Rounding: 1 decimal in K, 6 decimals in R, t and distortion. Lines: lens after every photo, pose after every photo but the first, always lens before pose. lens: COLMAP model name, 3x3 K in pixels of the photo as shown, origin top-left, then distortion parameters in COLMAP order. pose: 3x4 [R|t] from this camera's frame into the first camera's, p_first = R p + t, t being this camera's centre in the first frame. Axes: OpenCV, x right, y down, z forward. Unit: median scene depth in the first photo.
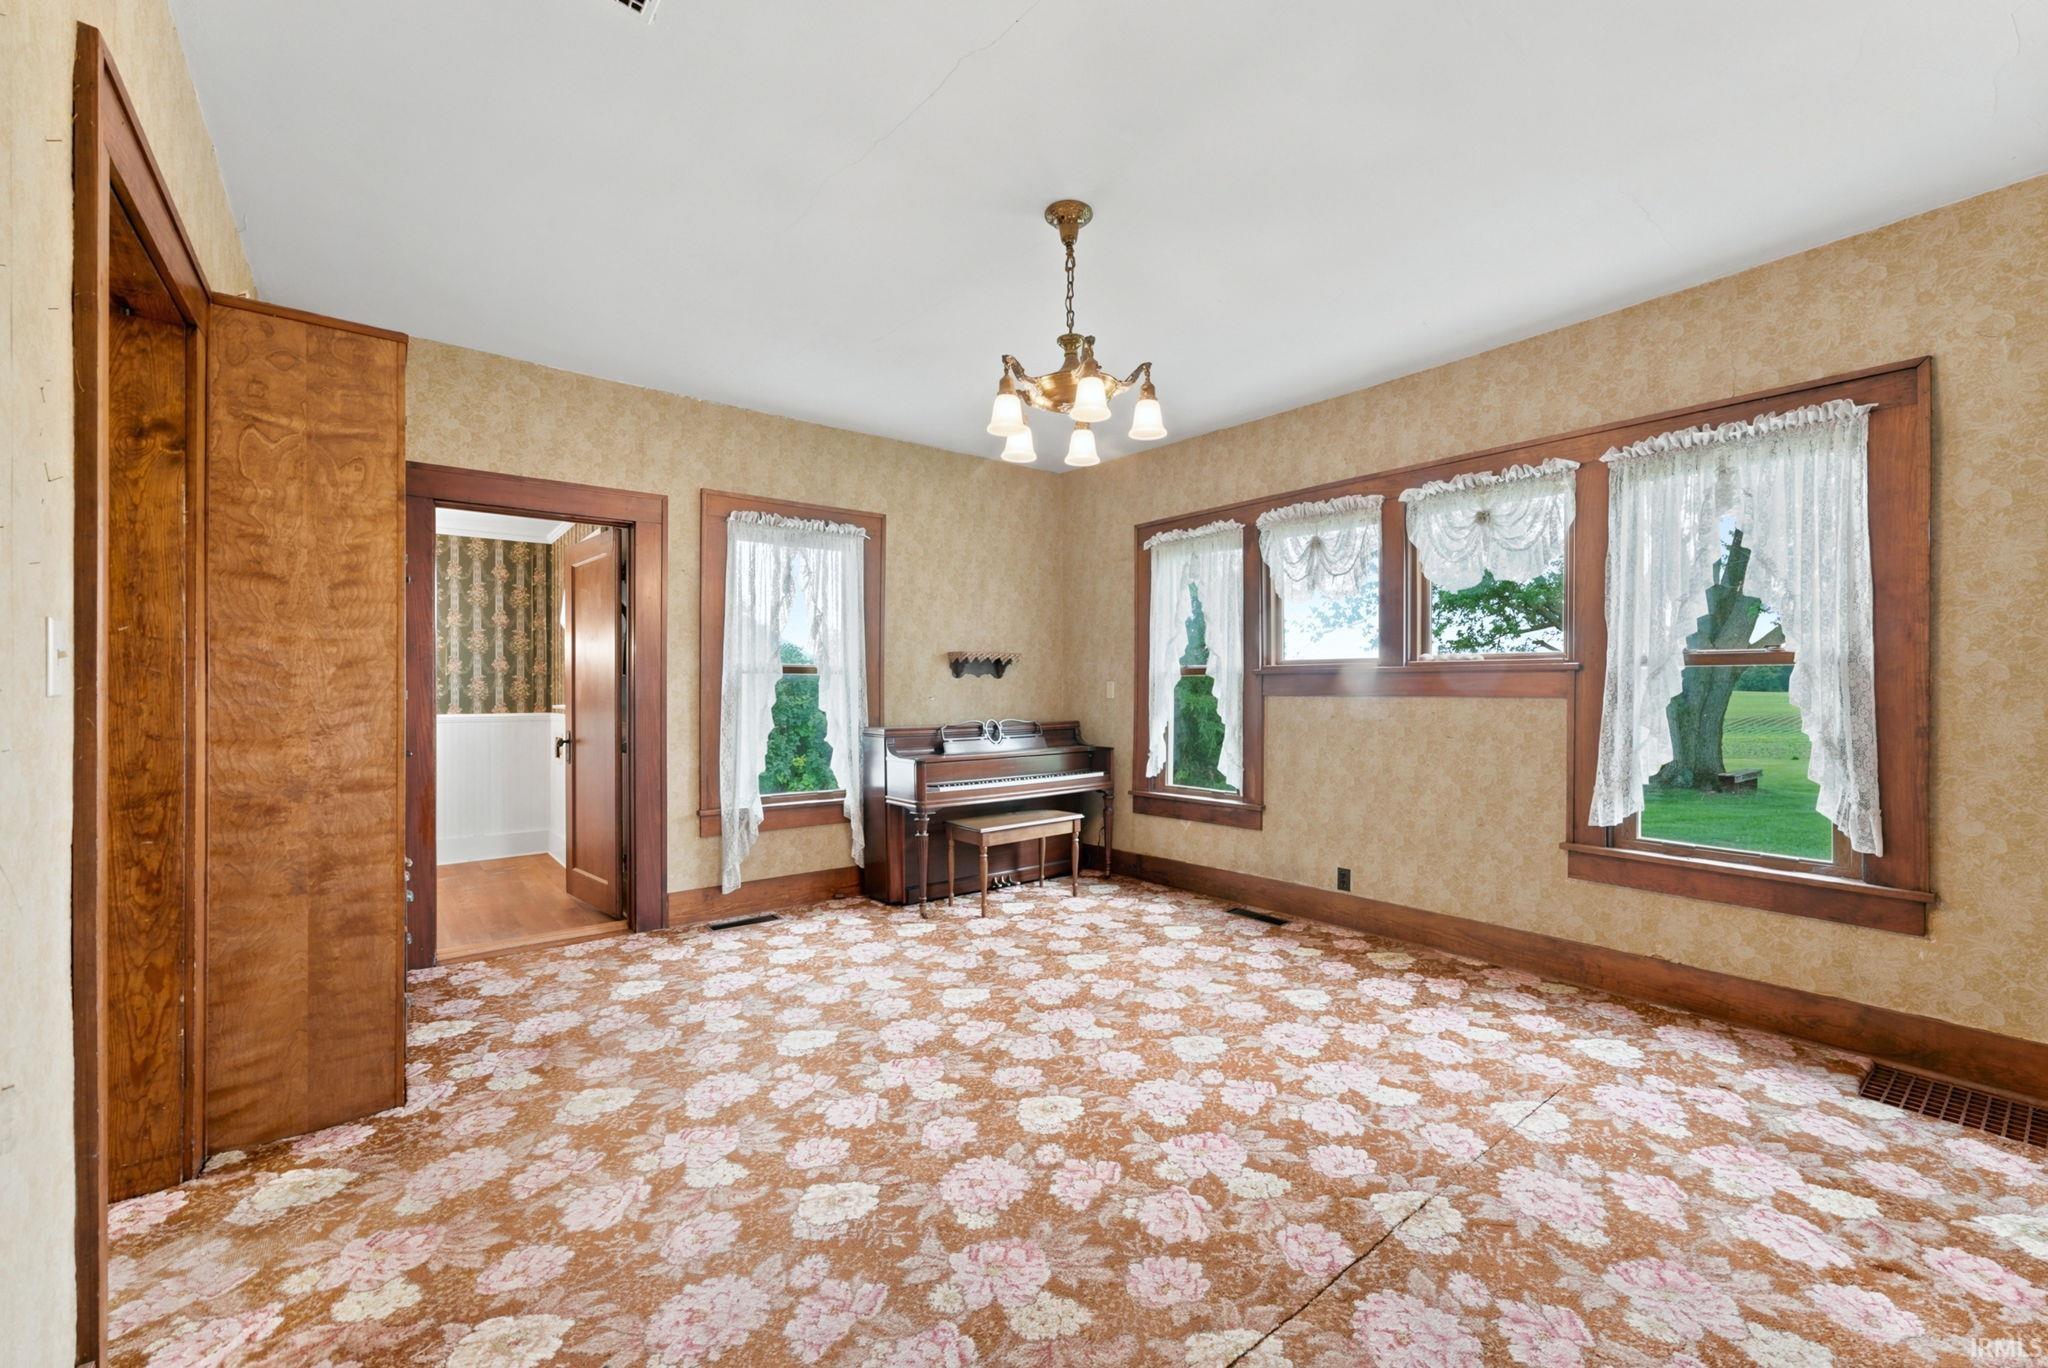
lens RADIAL K [[835.8, 0, 1026.1], [0, 835.8, 635.6], [0, 0, 1]] dist [-0.003278, 0.000273]
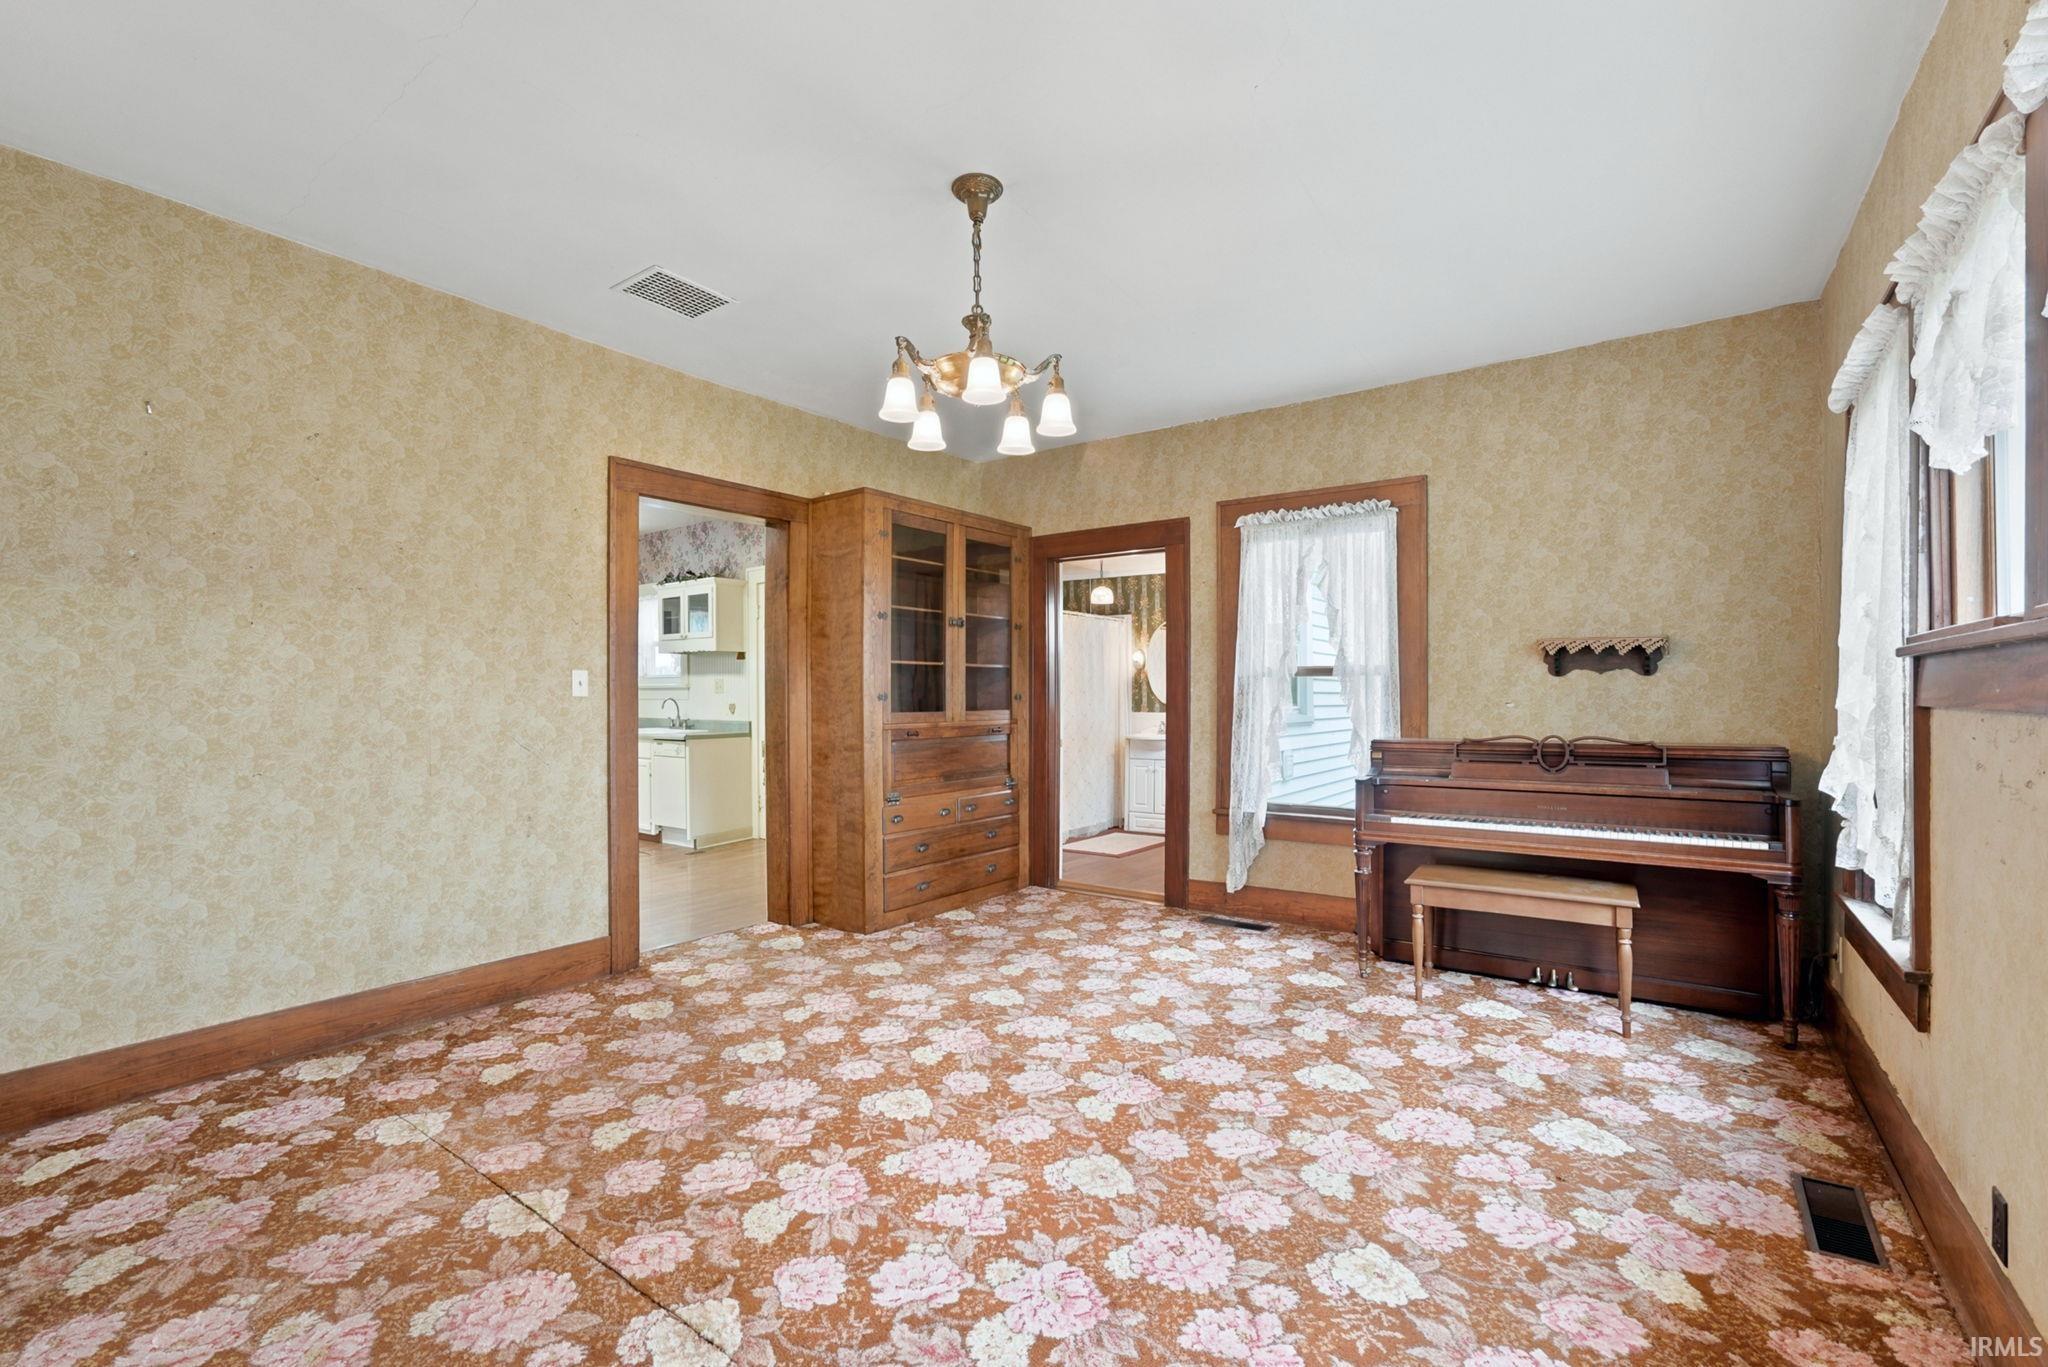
lens RADIAL K [[851.6, 0, 1024.0], [0, 851.6, 683.5], [0, 0, 1]] dist [-0.034675, 0.015762]
pose [[0.259546, -0.011909, -0.965657, 0.698219], [0.066601, 0.997764, 0.005596, 0.031058], [0.963431, -0.065766, 0.259759, 0.579979]]
